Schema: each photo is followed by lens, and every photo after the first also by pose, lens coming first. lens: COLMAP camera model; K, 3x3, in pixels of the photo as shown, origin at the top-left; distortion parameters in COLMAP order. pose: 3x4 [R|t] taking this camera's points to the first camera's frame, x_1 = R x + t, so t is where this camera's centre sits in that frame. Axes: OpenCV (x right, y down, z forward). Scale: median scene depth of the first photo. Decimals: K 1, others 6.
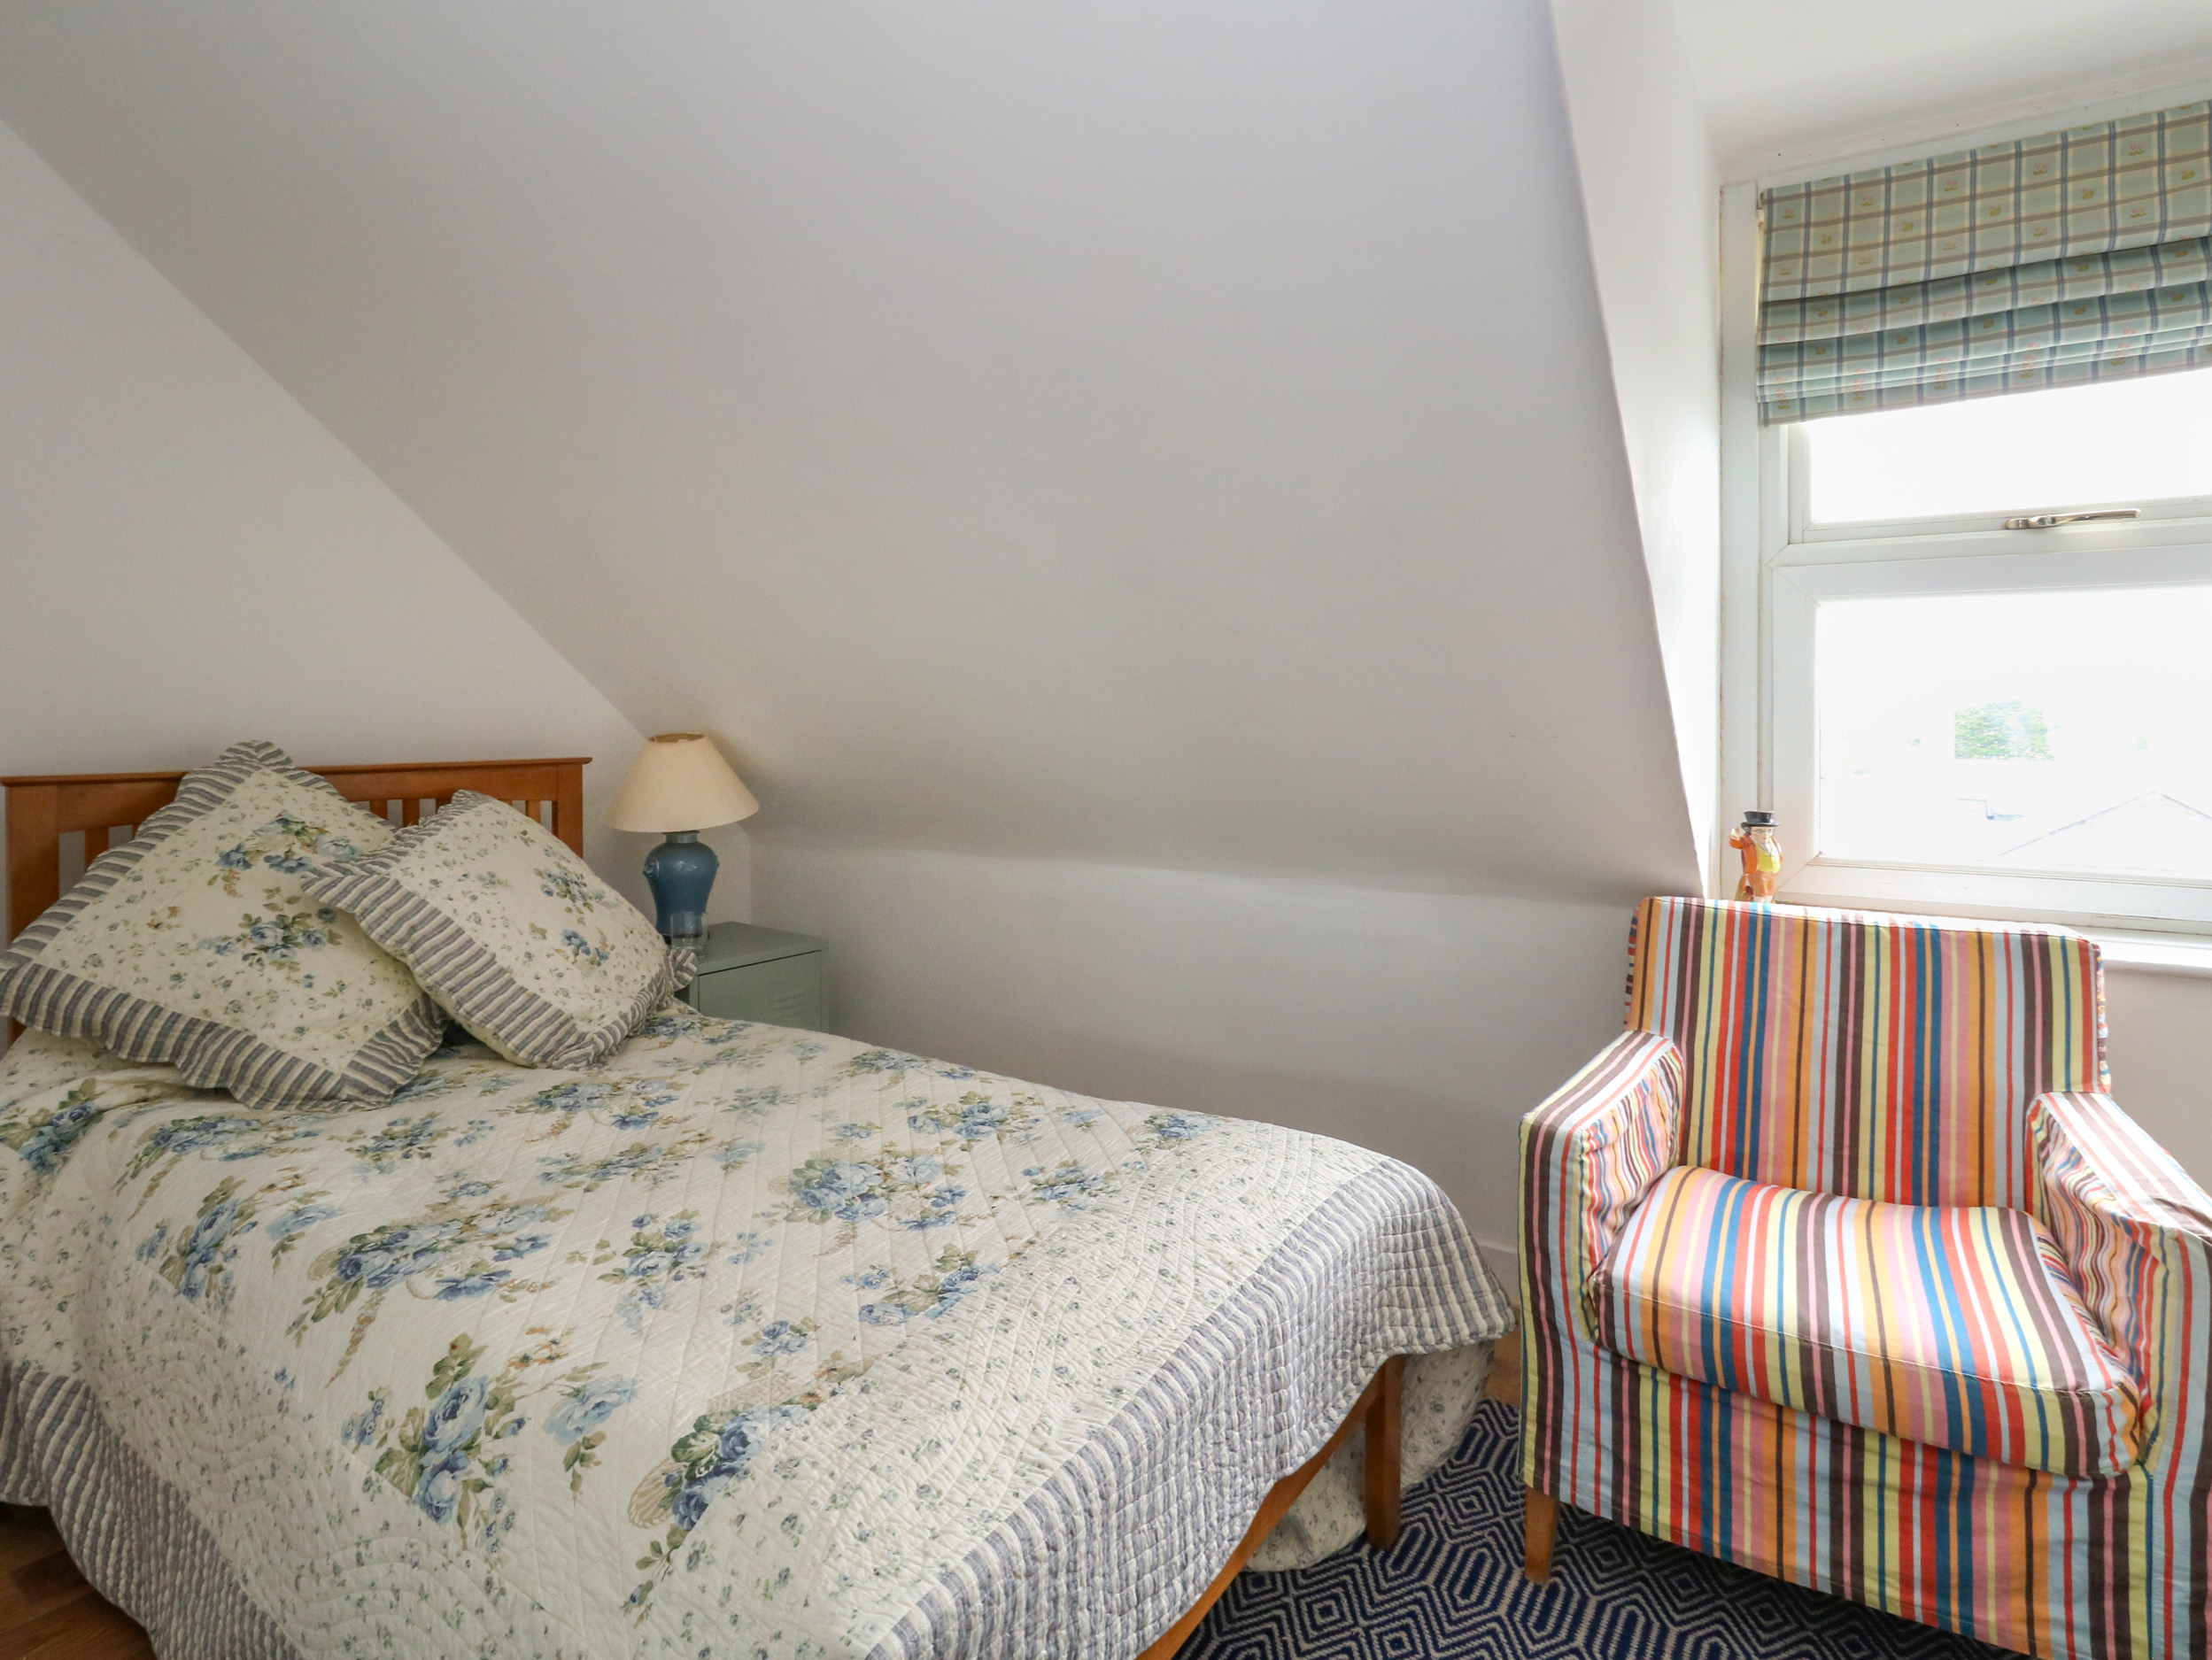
lens RADIAL K [[1197.5, 0, 1105.0], [0, 1197.5, 768.2], [0, 0, 1]] dist [0.001066, -0.002004]
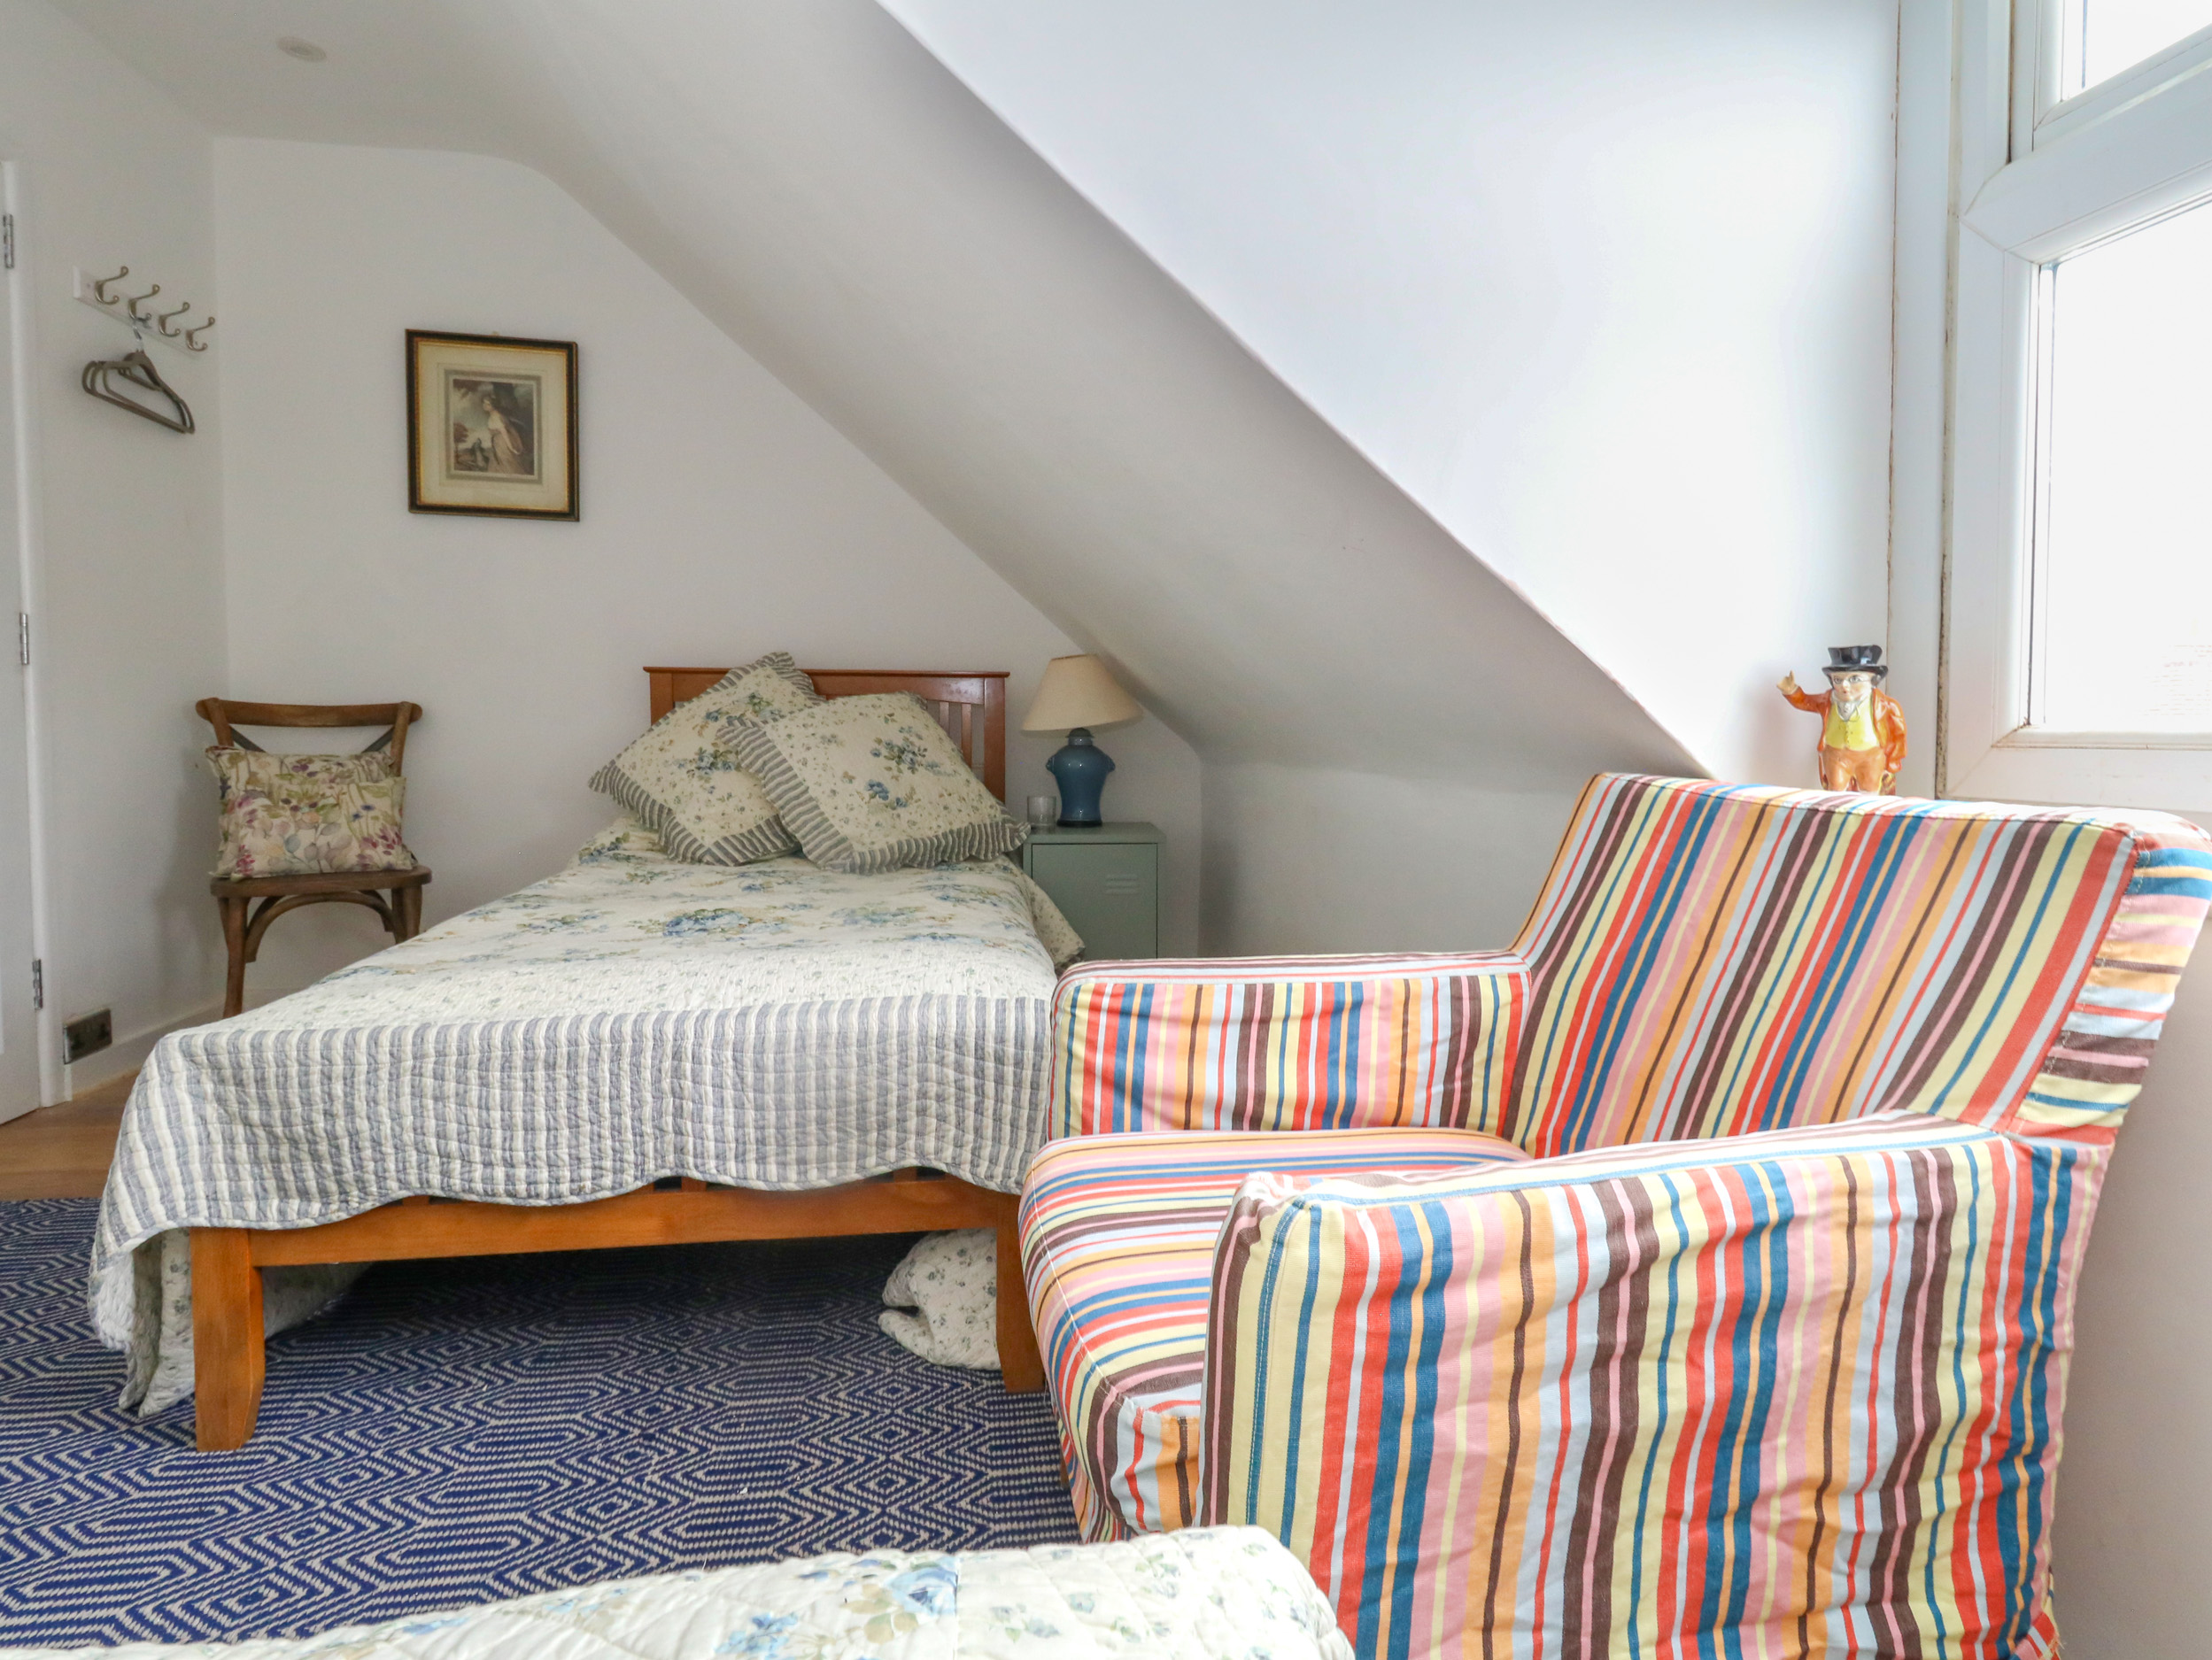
lens RADIAL K [[1126.0, 0, 1106.0], [0, 1126.0, 830.0], [0, 0, 1]] dist [-0.013264, -0.000472]
pose [[0.675783, 0.072360, -0.733540, 0.753241], [-0.041701, 0.997329, 0.059964, 0.116417], [0.735920, -0.009933, 0.676996, 0.366816]]
